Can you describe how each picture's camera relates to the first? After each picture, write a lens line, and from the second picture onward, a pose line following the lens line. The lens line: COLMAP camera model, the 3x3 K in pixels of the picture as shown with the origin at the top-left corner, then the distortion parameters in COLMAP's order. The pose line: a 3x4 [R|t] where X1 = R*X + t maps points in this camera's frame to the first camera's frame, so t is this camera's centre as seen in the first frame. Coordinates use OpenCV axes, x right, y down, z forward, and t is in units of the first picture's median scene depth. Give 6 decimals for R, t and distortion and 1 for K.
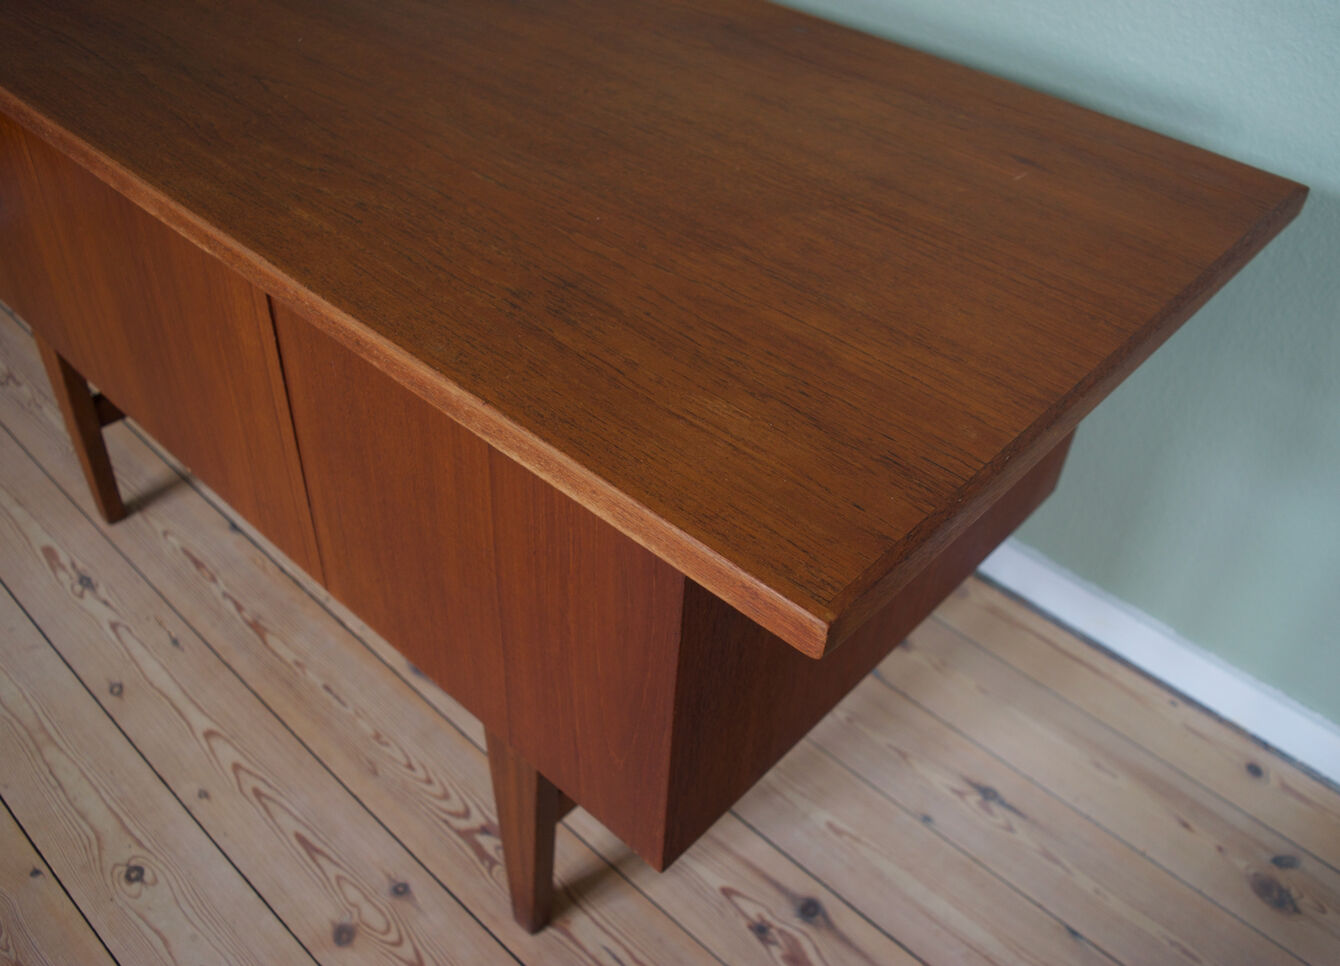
lens RADIAL K [[1115.8, 0, 729.1], [0, 1115.8, 460.5], [0, 0, 1]] dist [-0.098592, 0.025731]
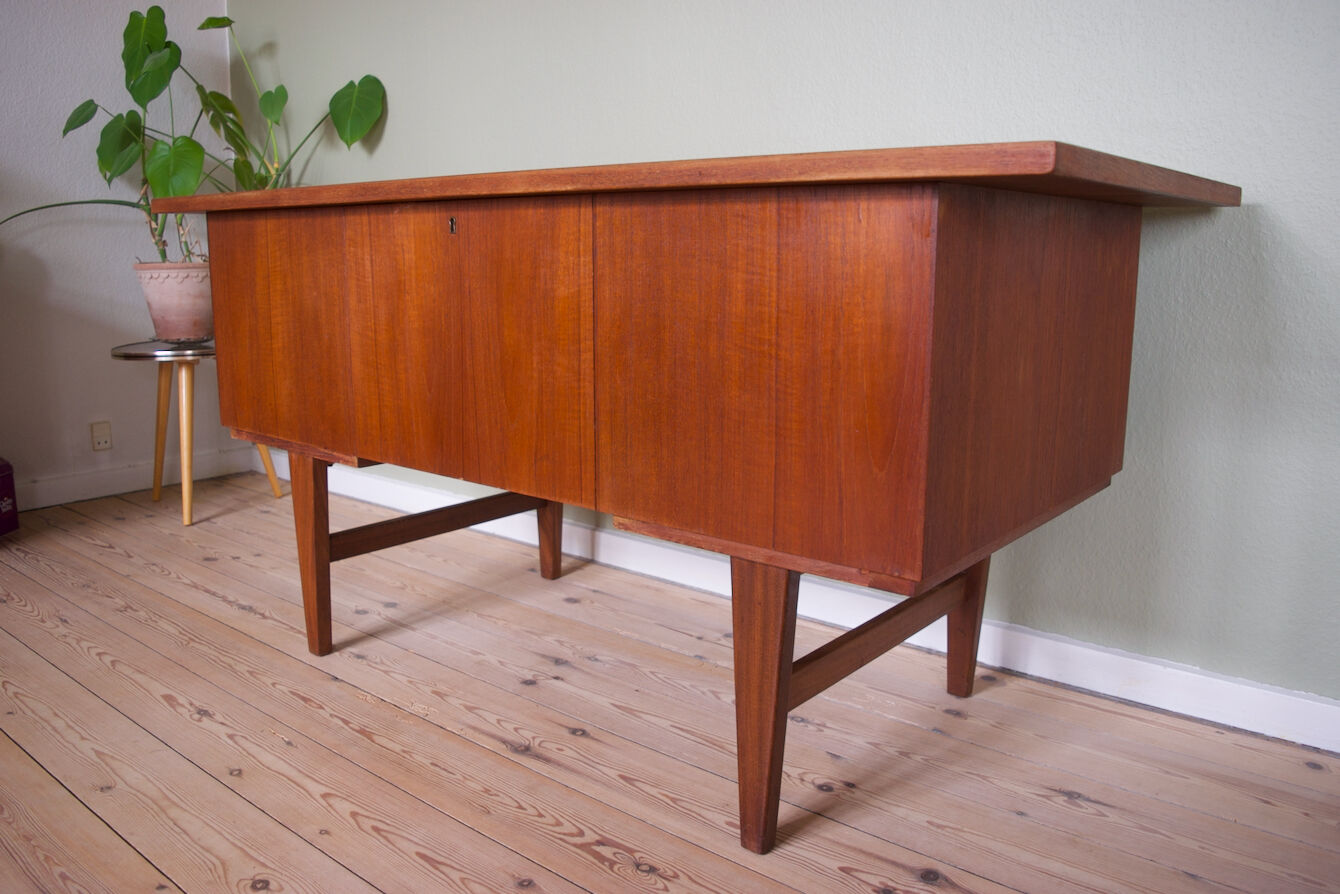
lens RADIAL K [[1034.1, 0, 677.7], [0, 1034.1, 449.3], [0, 0, 1]] dist [-0.097774, 0.024225]
pose [[0.996199, -0.086052, 0.013497, -0.127826], [0.082664, 0.885168, -0.457870, 0.439351], [0.027453, 0.457246, 0.888917, -0.010589]]
